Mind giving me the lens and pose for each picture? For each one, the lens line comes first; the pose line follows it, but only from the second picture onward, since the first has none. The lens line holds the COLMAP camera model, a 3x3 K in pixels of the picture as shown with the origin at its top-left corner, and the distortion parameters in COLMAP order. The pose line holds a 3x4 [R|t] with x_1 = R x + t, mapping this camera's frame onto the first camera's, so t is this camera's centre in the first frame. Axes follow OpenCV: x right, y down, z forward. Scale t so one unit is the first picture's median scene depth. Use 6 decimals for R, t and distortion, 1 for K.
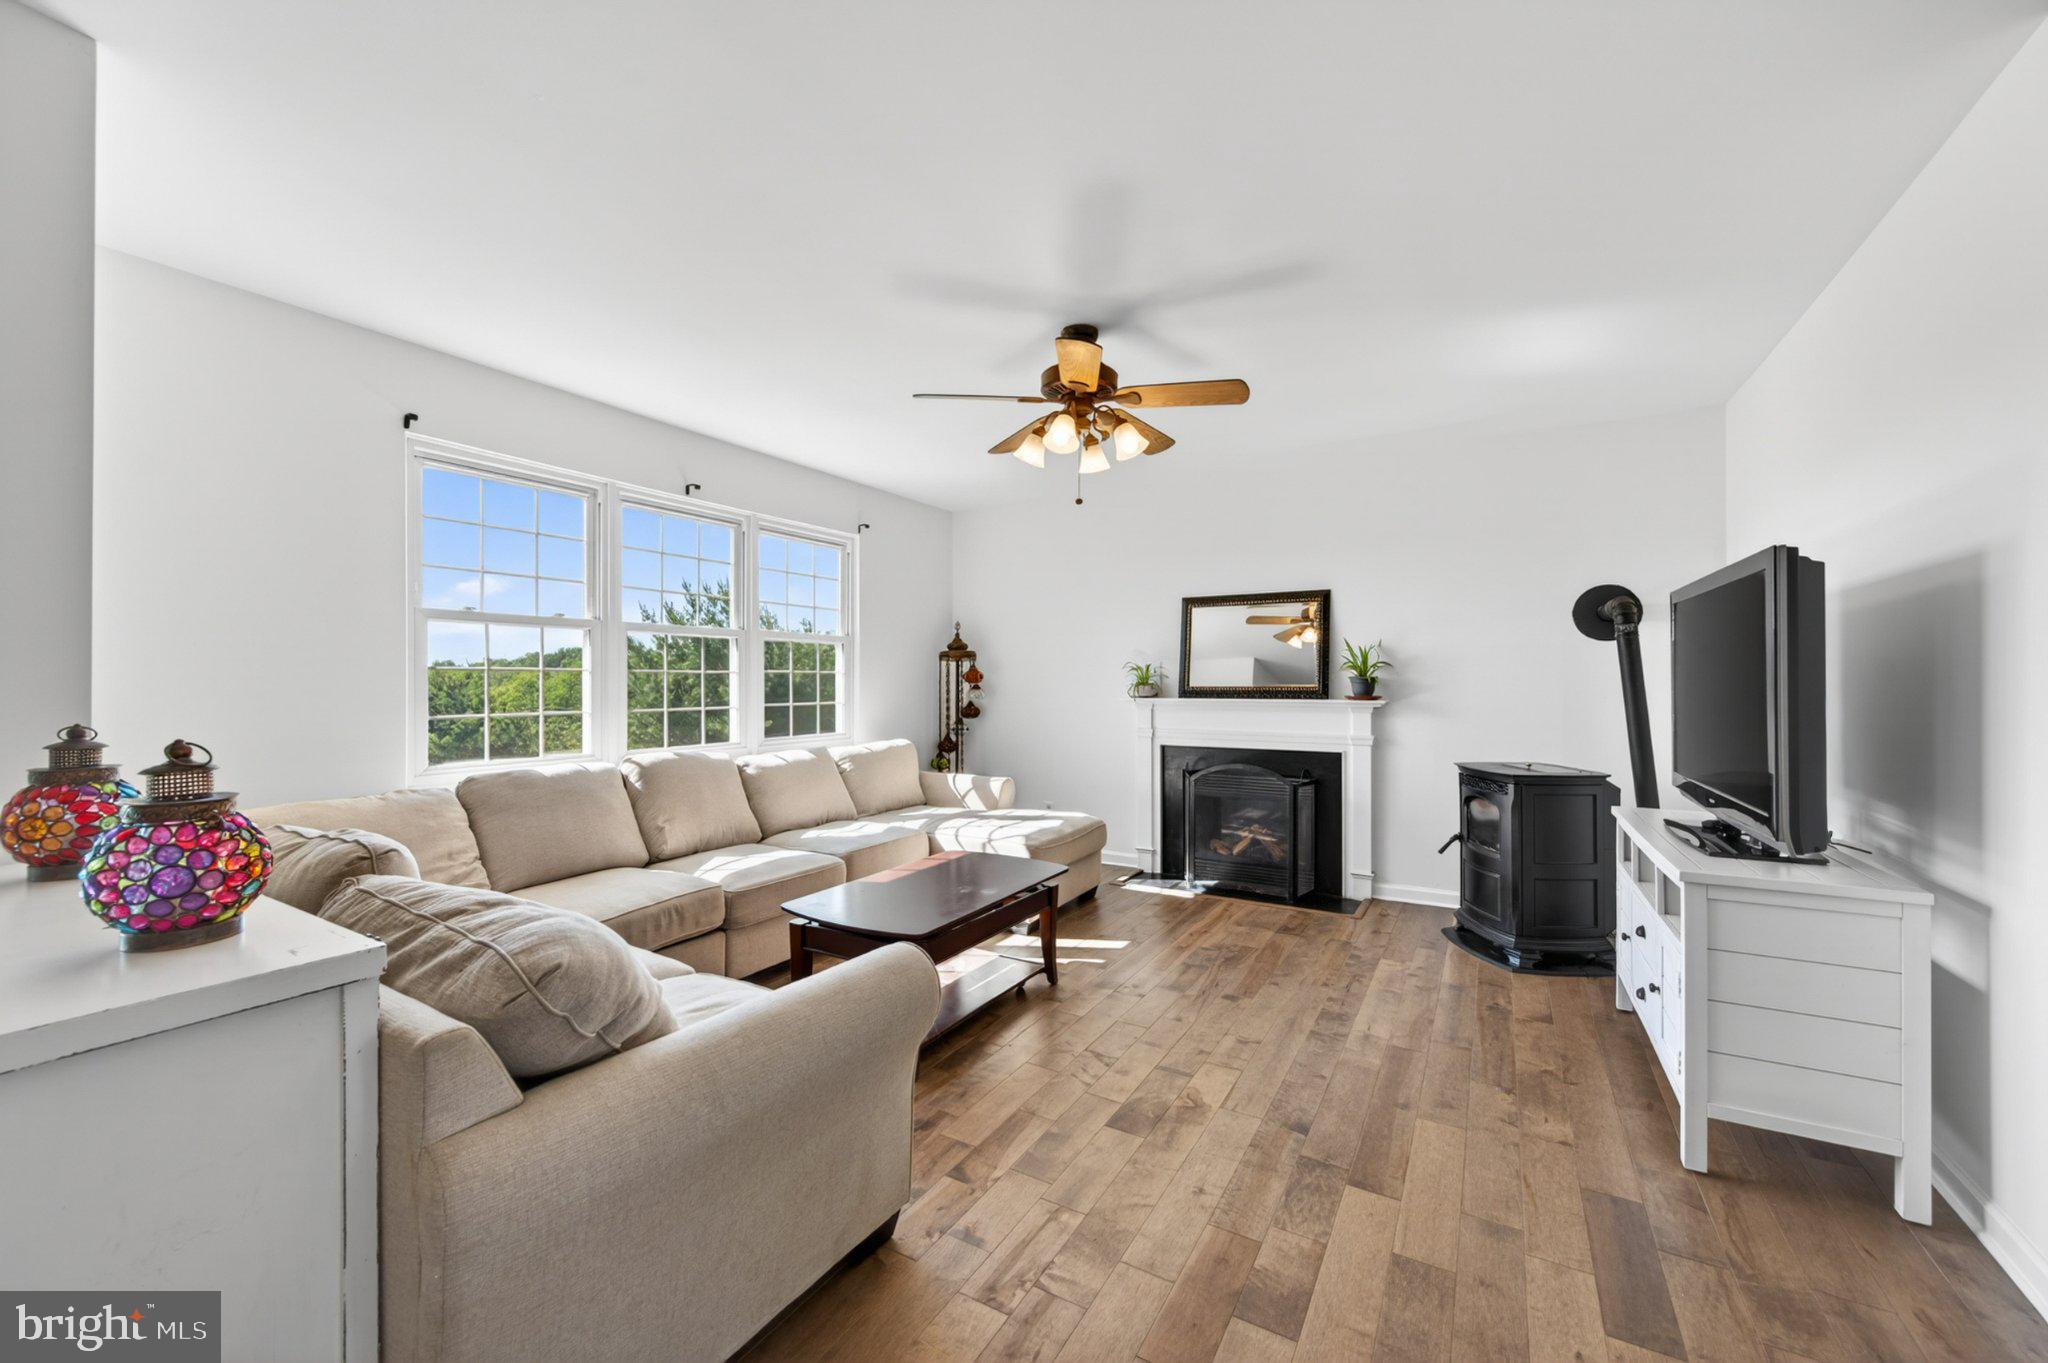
lens RADIAL K [[797.0, 0, 1013.4], [0, 797.0, 679.5], [0, 0, 1]] dist [0.006255, -0.001502]
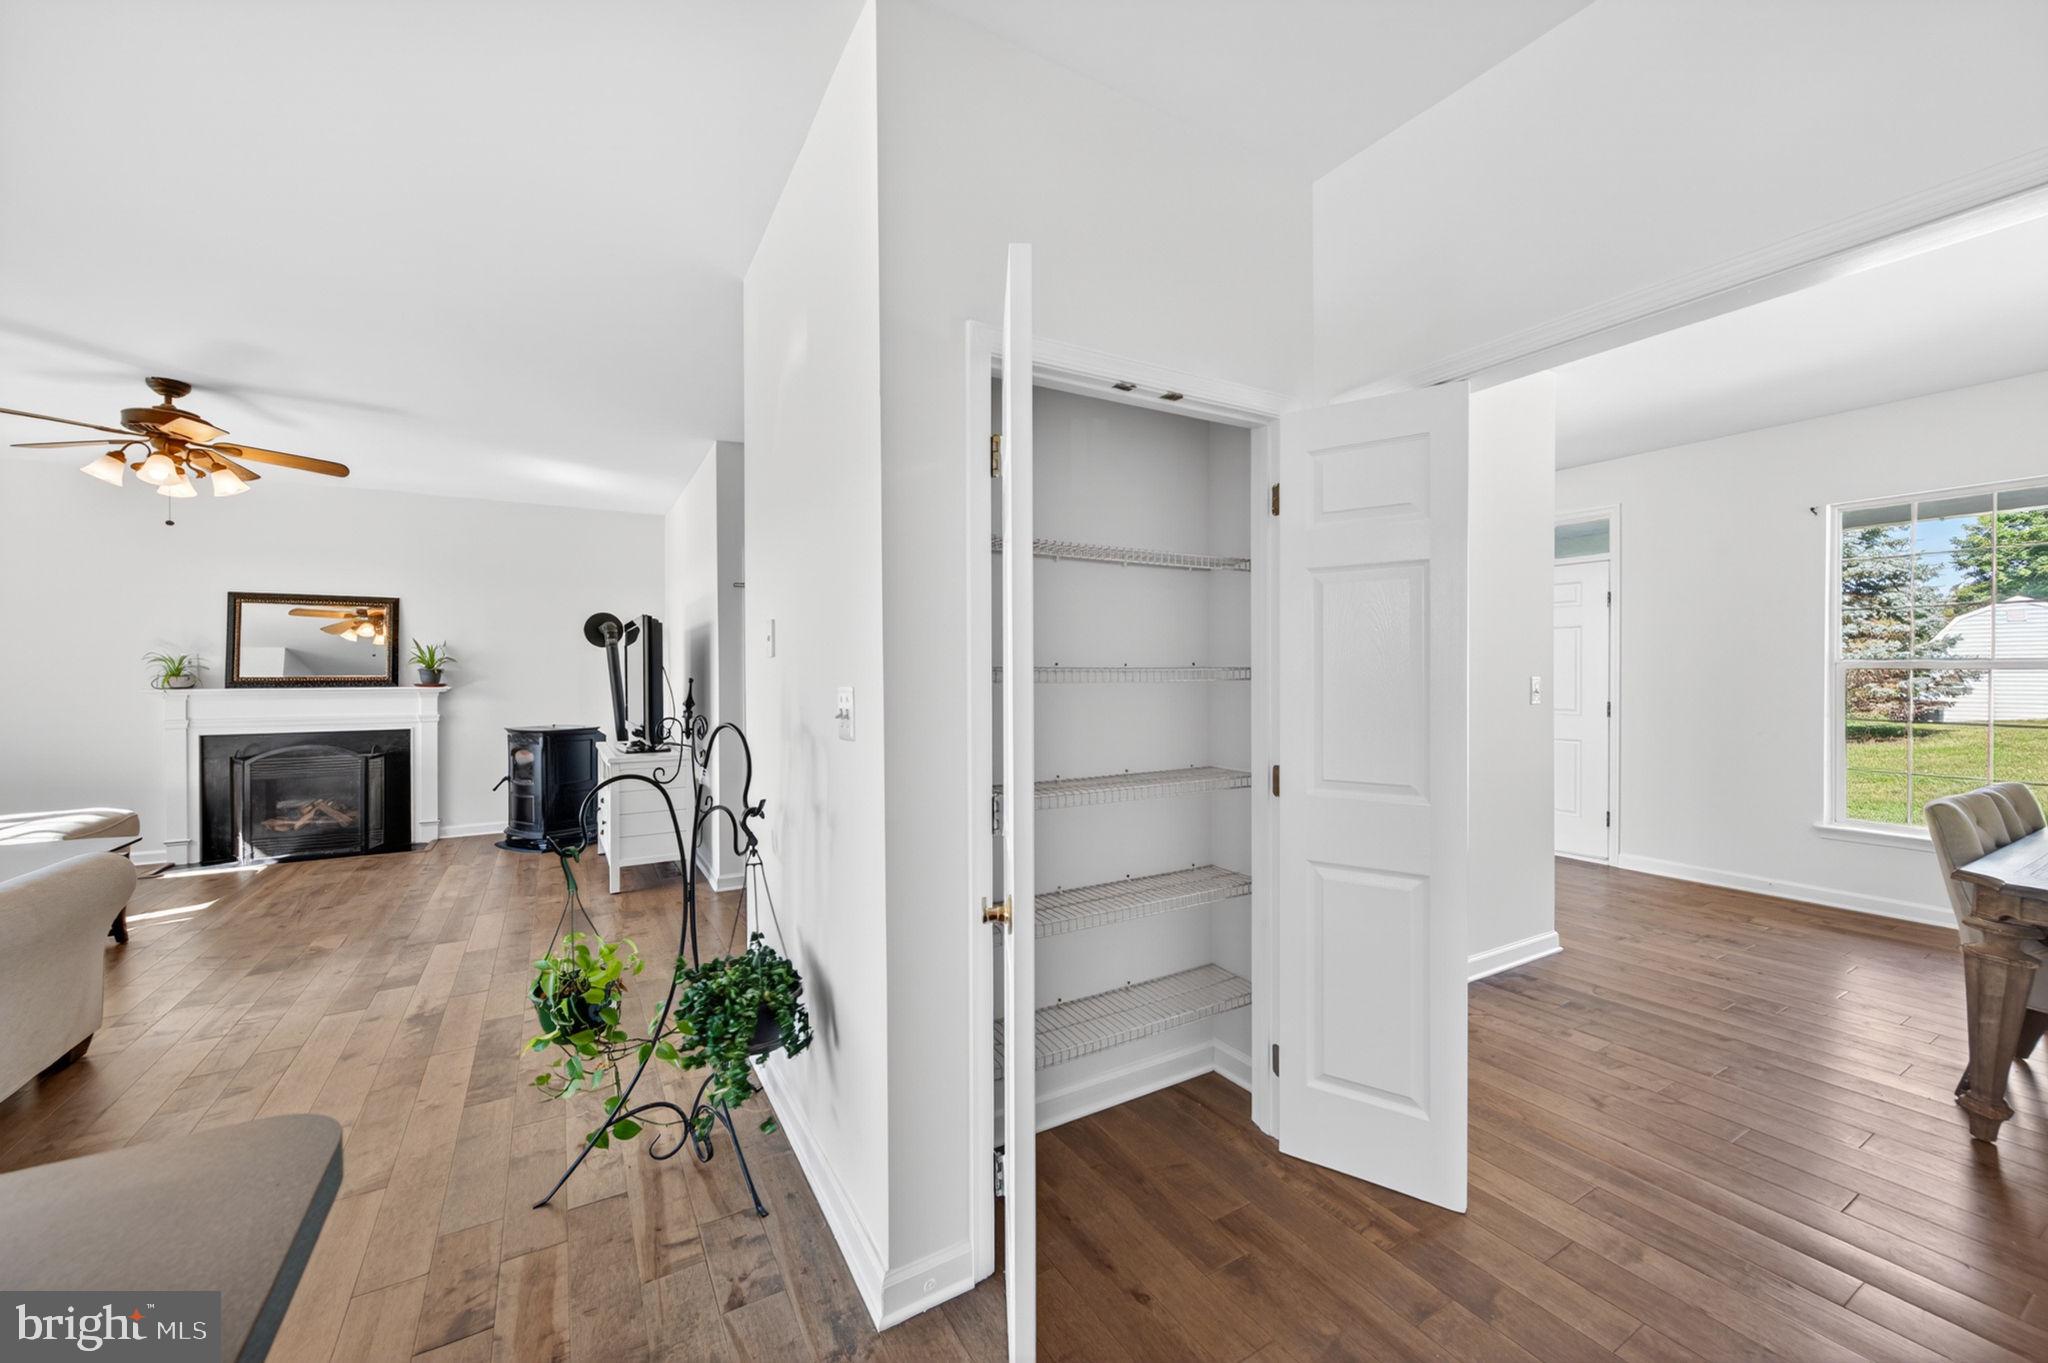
lens RADIAL K [[797.0, 0, 1036.7], [0, 797.0, 678.3], [0, 0, 1]] dist [0.006255, -0.001502]
pose [[0.468550, -0.007643, 0.883404, -0.239453], [-0.001483, 0.999954, 0.009438, -0.001728], [-0.883436, -0.005732, 0.468518, -0.463442]]
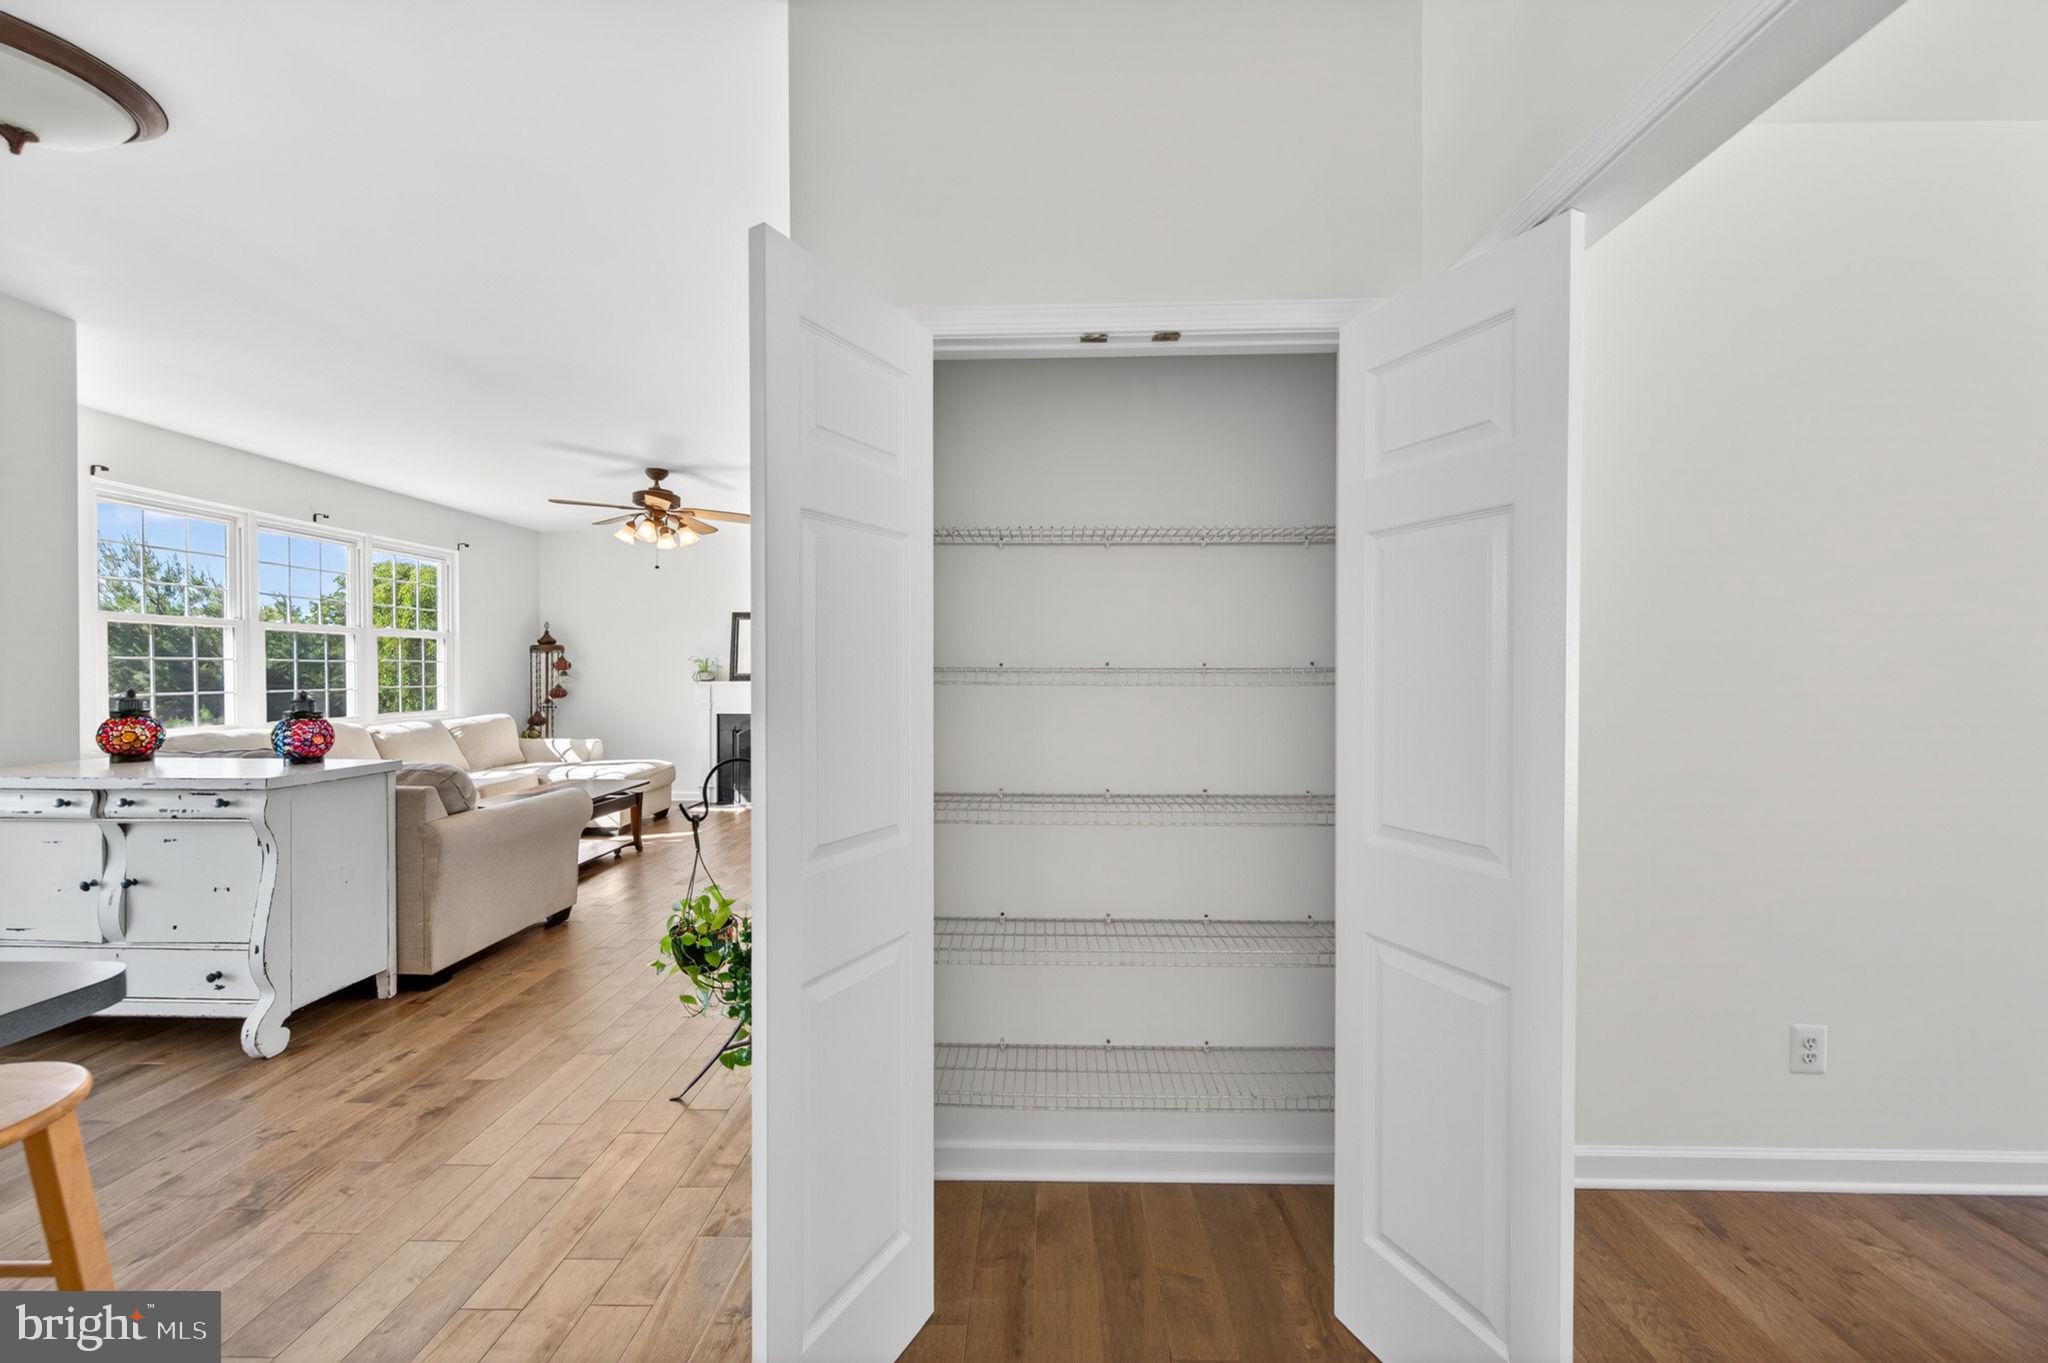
lens RADIAL K [[797.0, 0, 1028.8], [0, 797.0, 681.2], [0, 0, 1]] dist [0.006255, -0.001502]
pose [[0.863338, -0.002935, 0.504618, -0.062695], [-0.005630, 0.999865, 0.015447, -0.002903], [-0.504595, -0.016178, 0.863204, -0.595018]]
